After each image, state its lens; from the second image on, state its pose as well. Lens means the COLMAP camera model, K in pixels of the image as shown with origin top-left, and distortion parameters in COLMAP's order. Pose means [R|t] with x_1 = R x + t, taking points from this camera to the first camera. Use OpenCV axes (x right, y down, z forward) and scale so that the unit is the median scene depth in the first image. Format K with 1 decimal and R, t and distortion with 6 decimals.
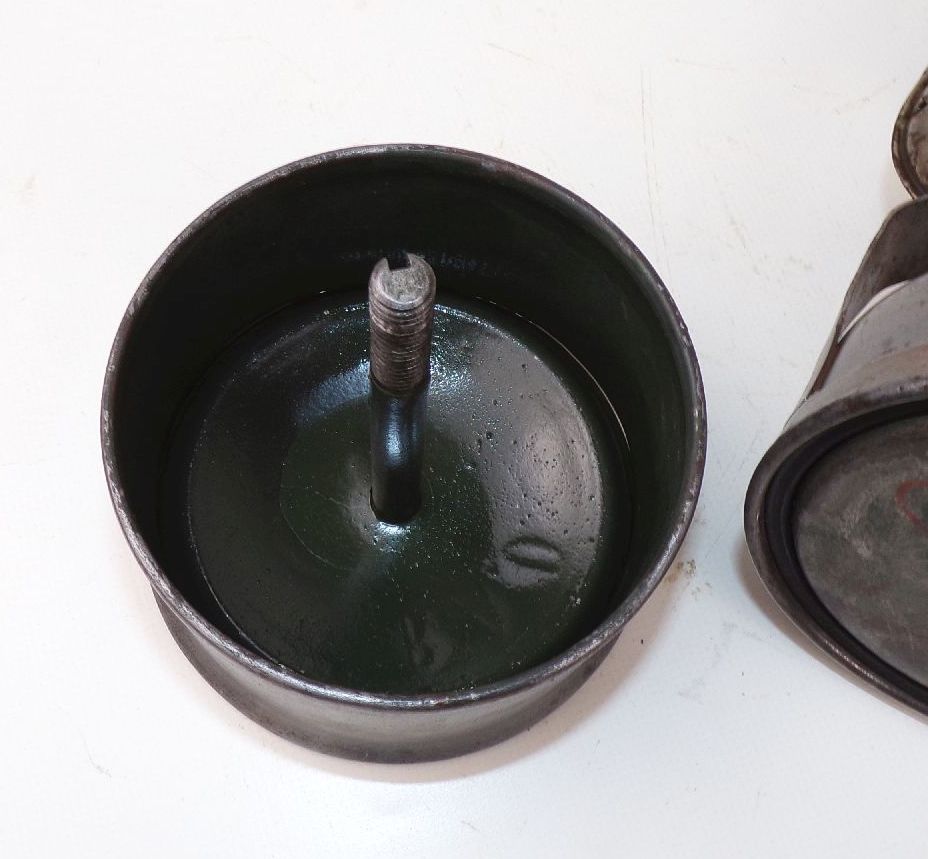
lens RADIAL K [[1131.4, 0, 464.0], [0, 1131.4, 429.3], [0, 0, 1]] dist [0.007884, 0.000000]
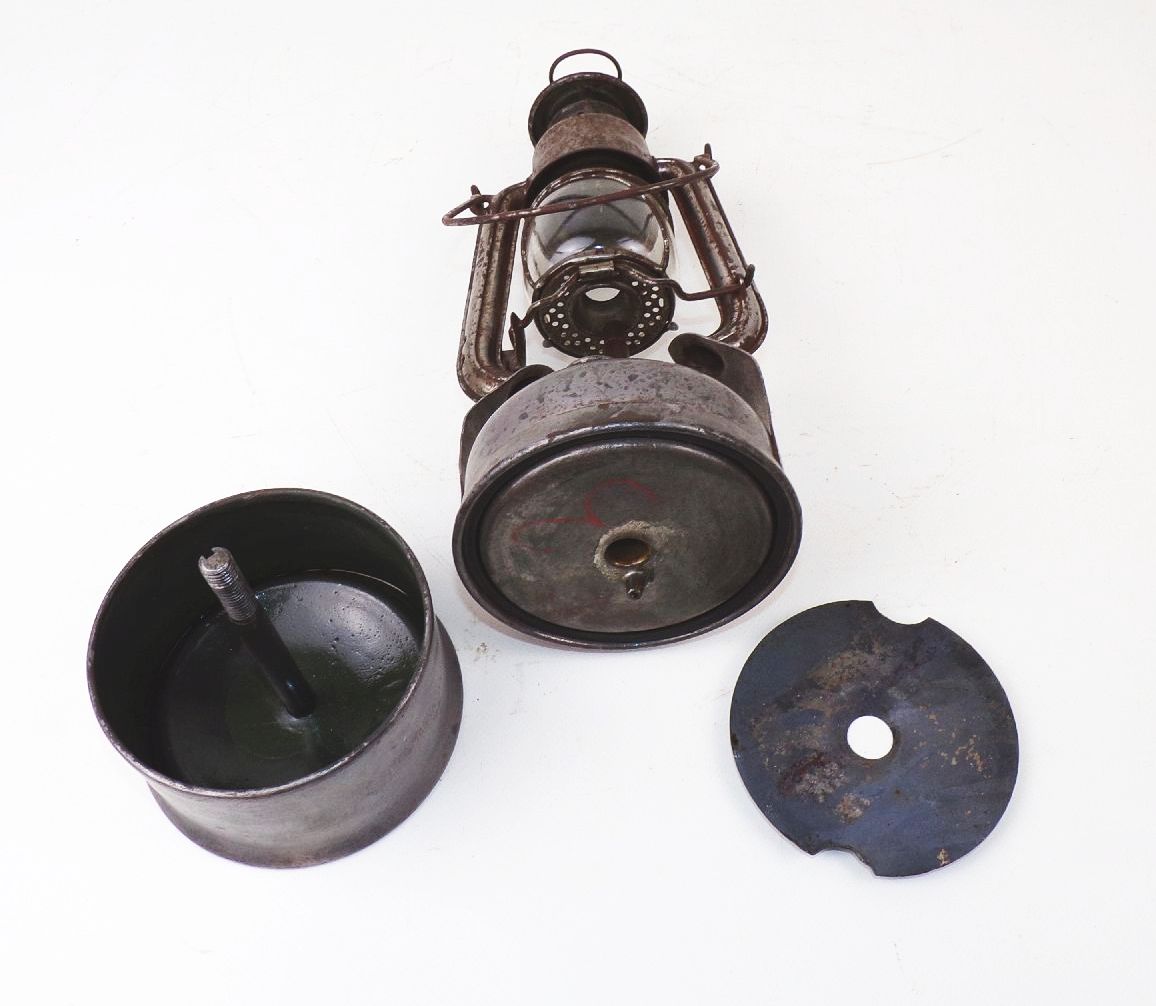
lens RADIAL K [[935.2, 0, 573.8], [0, 935.2, 501.2], [0, 0, 1]] dist [0.017344, 0.000970]
pose [[0.845509, -0.470612, 0.252267, 0.084038], [0.509143, 0.852922, -0.115315, 0.216315], [-0.160895, 0.225940, 0.960762, -0.536508]]
